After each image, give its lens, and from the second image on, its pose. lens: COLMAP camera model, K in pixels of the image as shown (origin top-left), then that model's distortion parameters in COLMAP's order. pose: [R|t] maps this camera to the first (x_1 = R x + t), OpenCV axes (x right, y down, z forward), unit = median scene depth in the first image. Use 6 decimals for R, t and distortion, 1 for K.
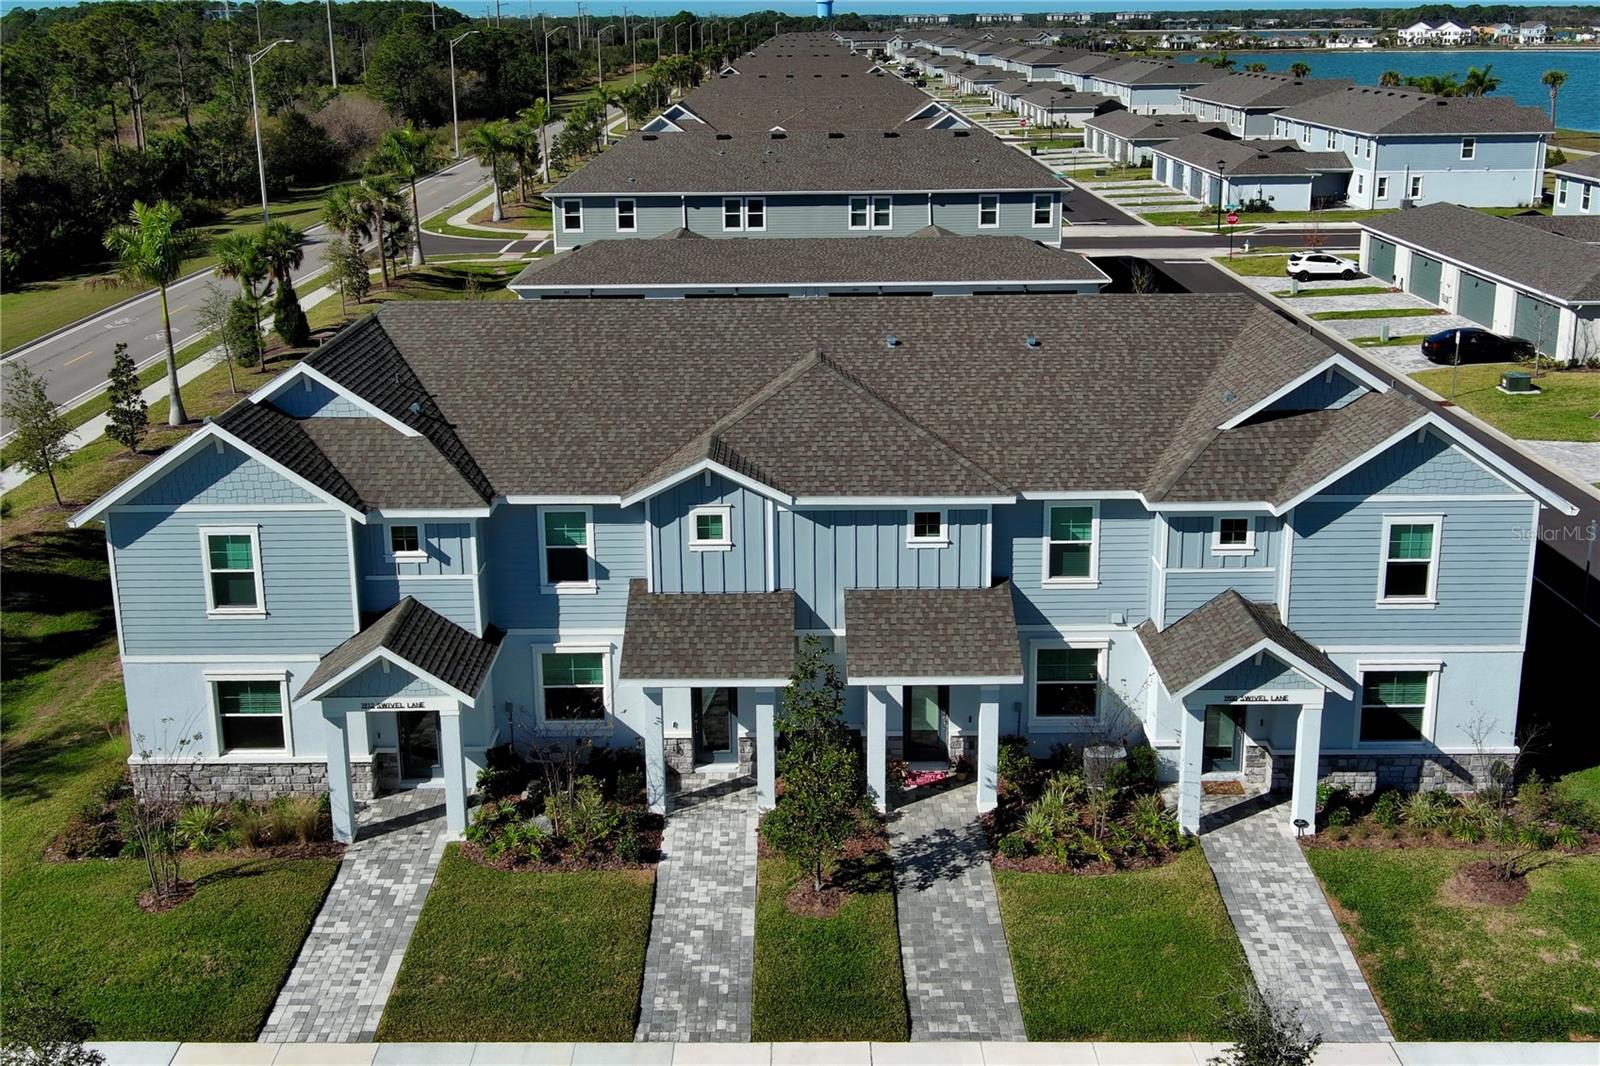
lens RADIAL K [[1607.5, 0, 794.1], [0, 1607.5, 396.6], [0, 0, 1]] dist [0.015982, 0.000000]
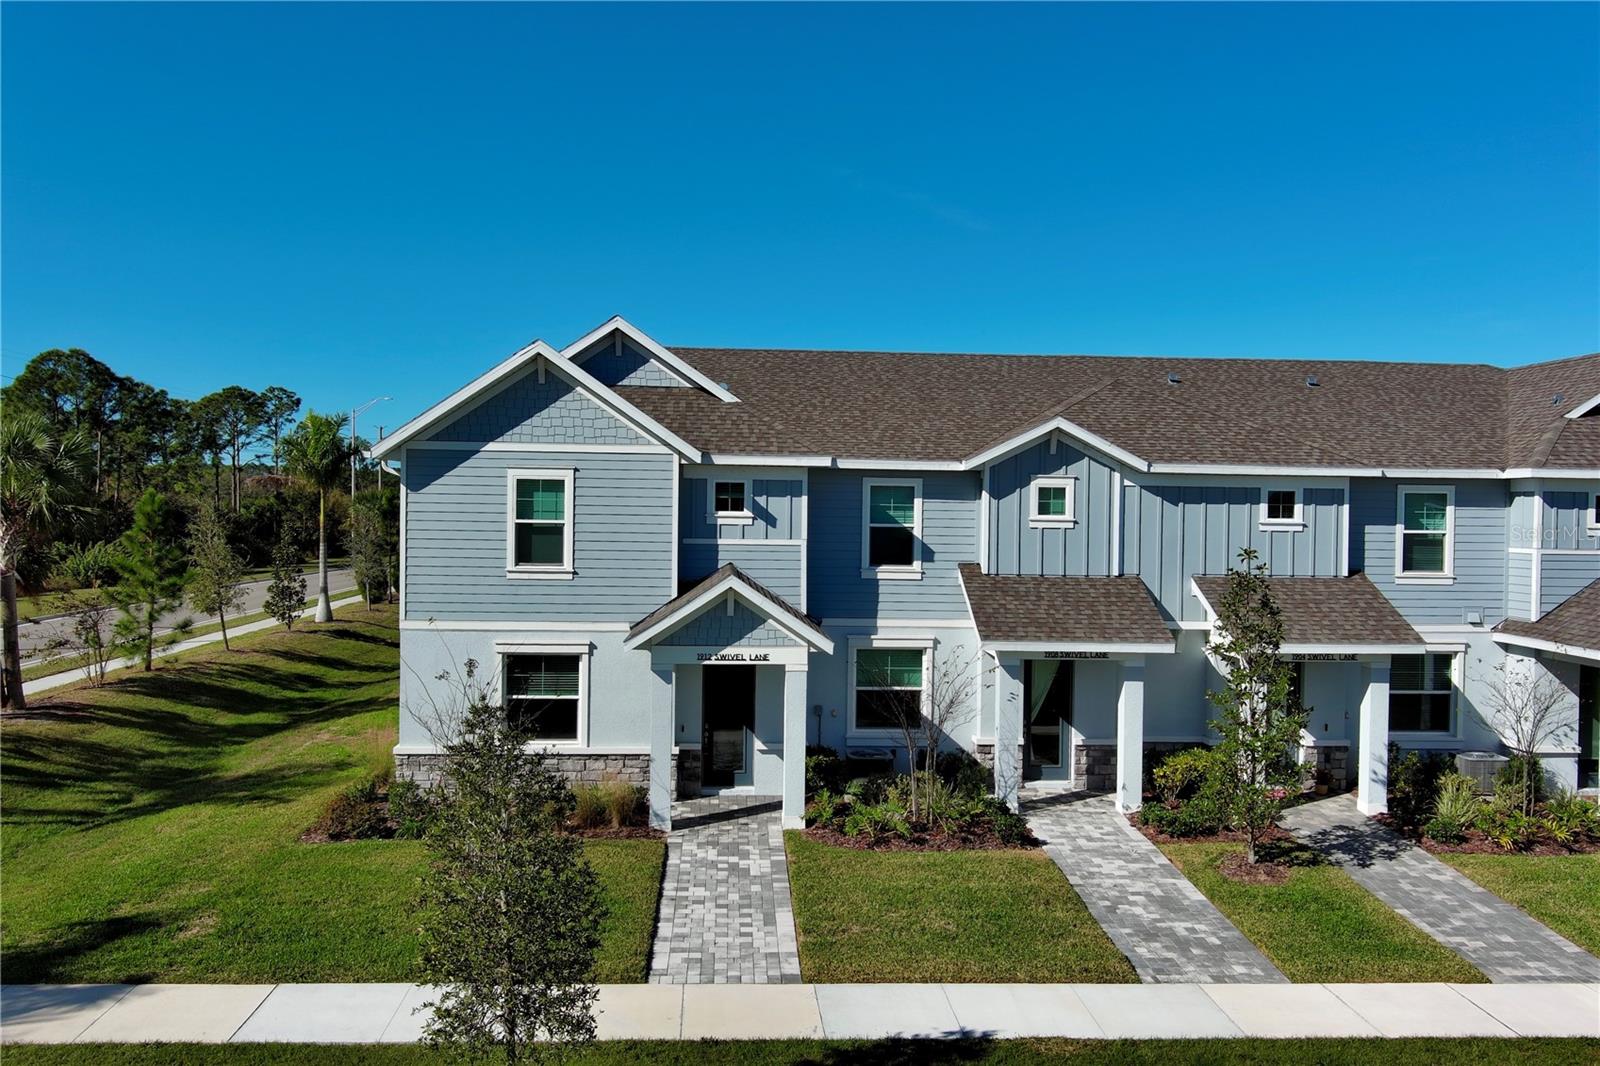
lens RADIAL K [[1271.4, 0, 802.4], [0, 1271.4, 532.3], [0, 0, 1]] dist [0.029942, -0.037403]
pose [[0.997570, 0.023807, 0.065474, -0.243321], [-0.009510, 0.977538, -0.210544, 0.254259], [-0.069016, 0.209410, 0.975389, 0.297141]]
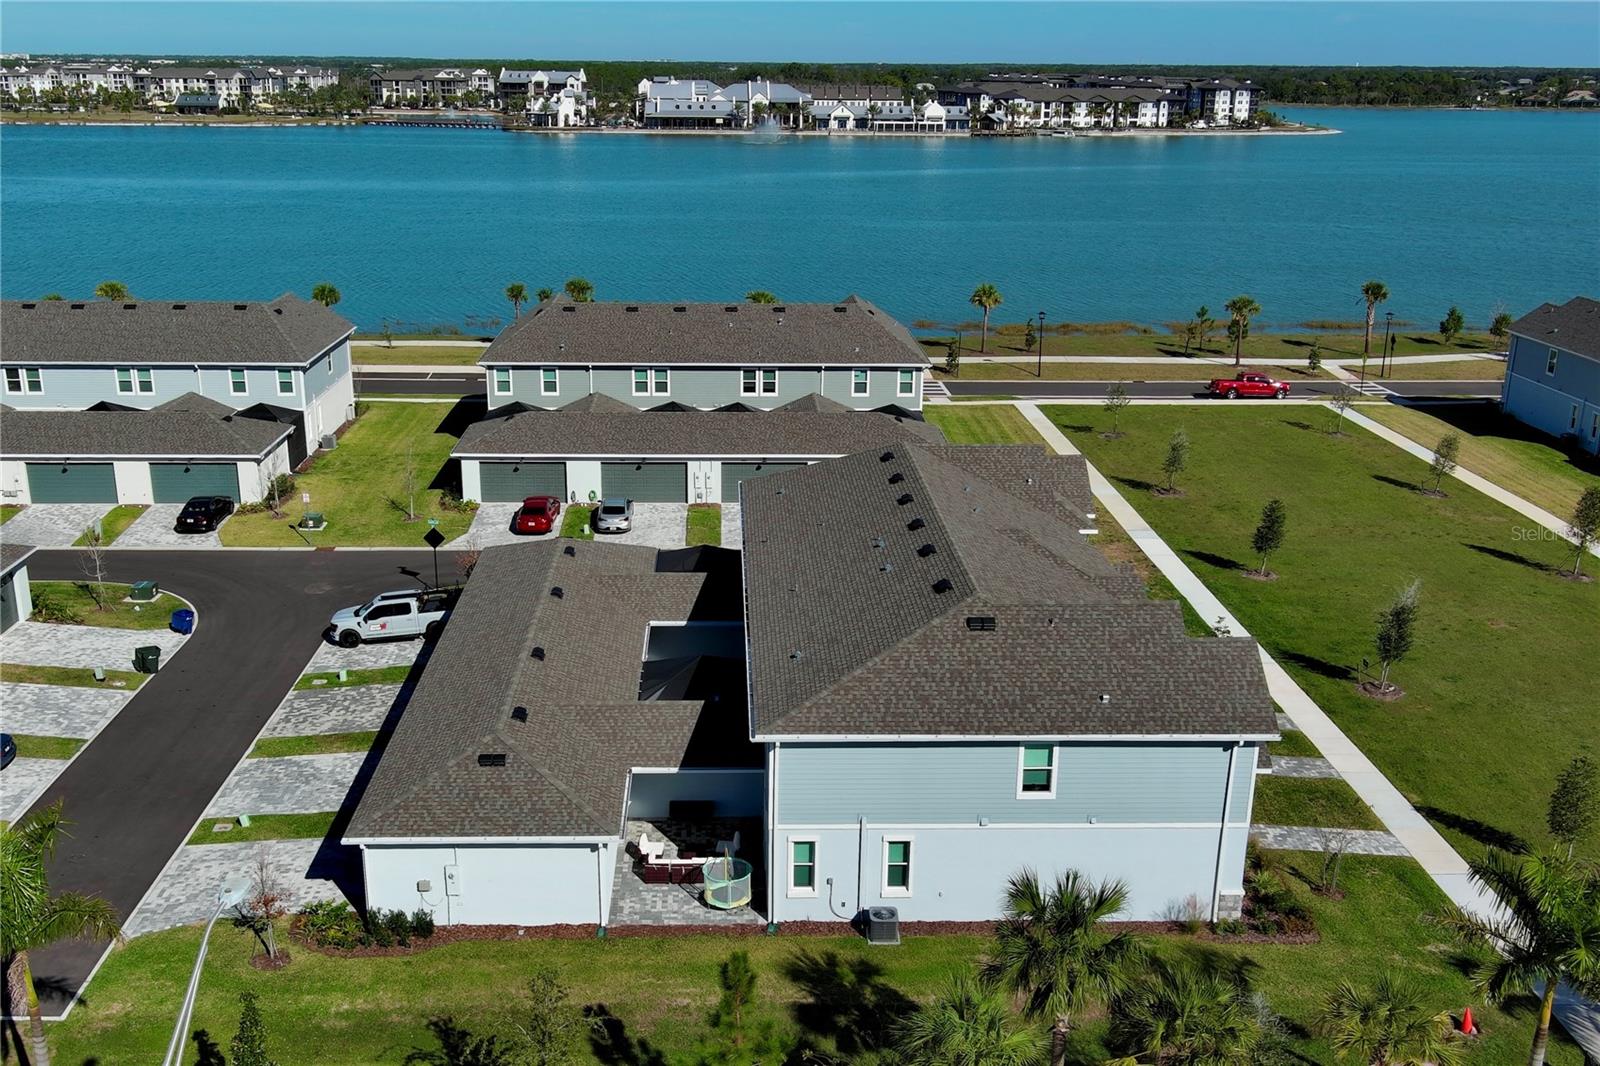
lens RADIAL K [[1606.2, 0, 766.9], [0, 1606.2, 572.8], [0, 0, 1]] dist [0.016720, 0.000000]
pose [[-0.037314, -0.292678, 0.955483, -1.709454], [0.220198, 0.930239, 0.293545, -0.568484], [-0.974741, 0.221349, 0.029736, 1.318031]]
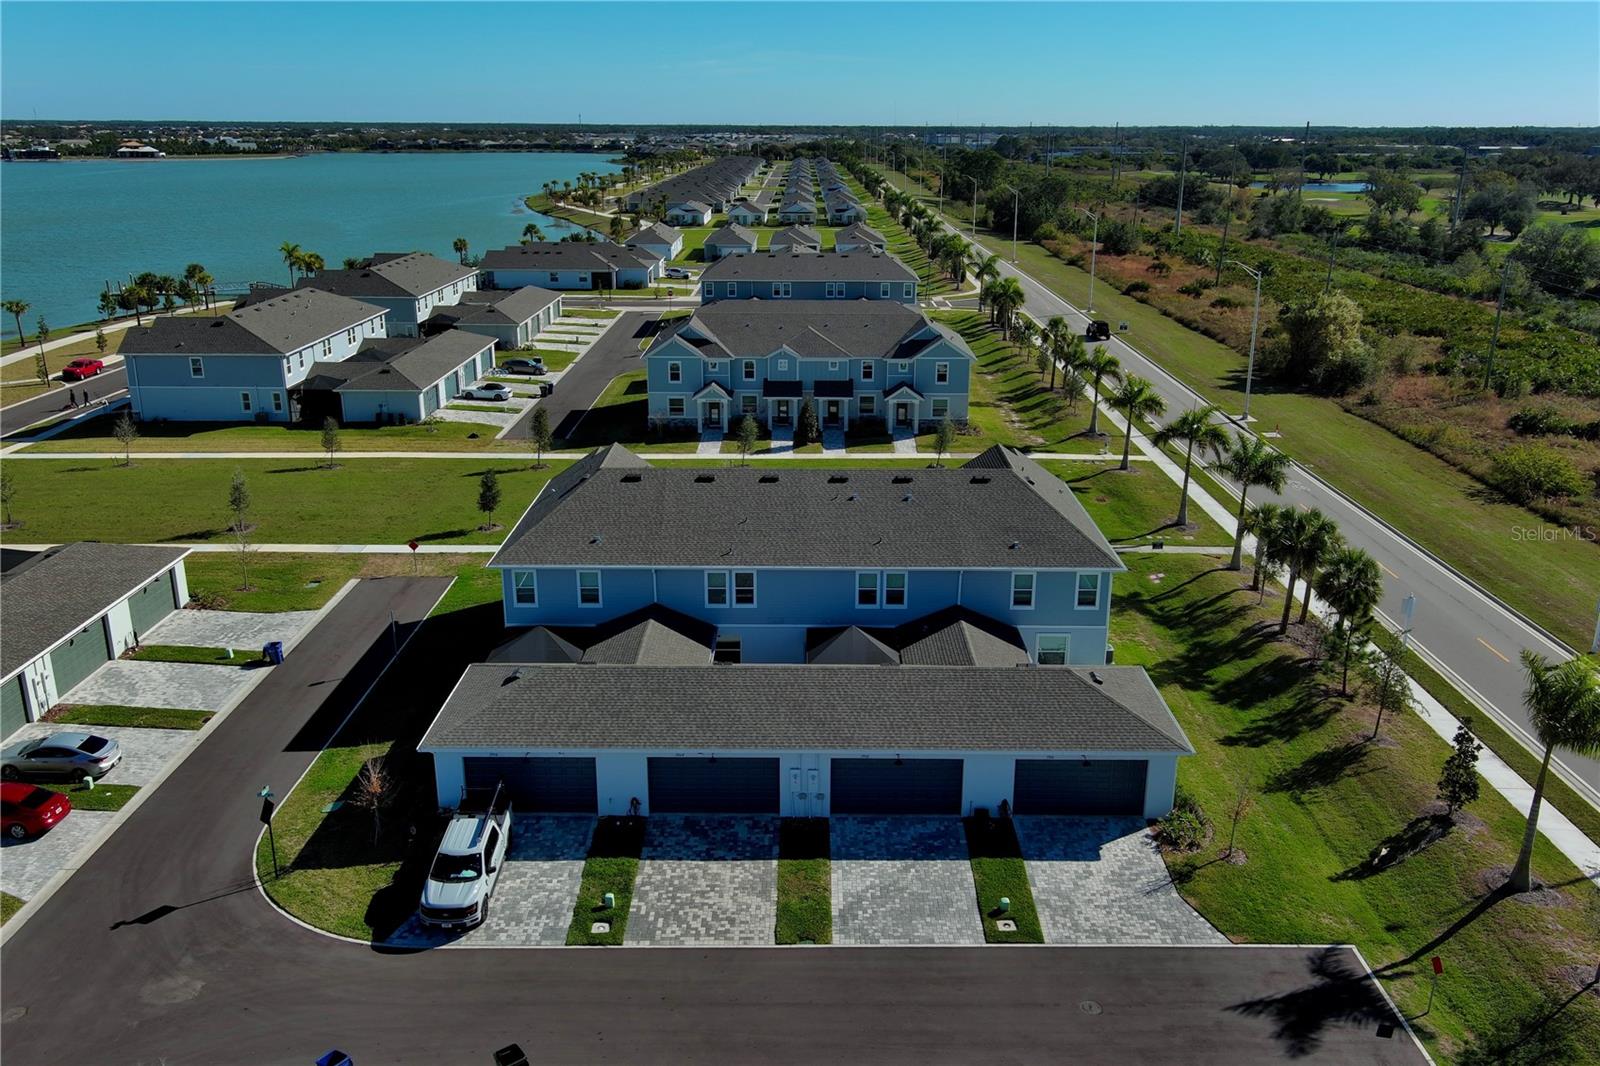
lens RADIAL K [[1271.4, 0, 810.3], [0, 1271.4, 538.7], [0, 0, 1]] dist [0.029942, -0.037403]
pose [[-0.999950, 0.009138, -0.004029, 0.019412], [0.005729, 0.855331, 0.518051, -0.983525], [0.008180, 0.518002, -0.855340, 2.885351]]
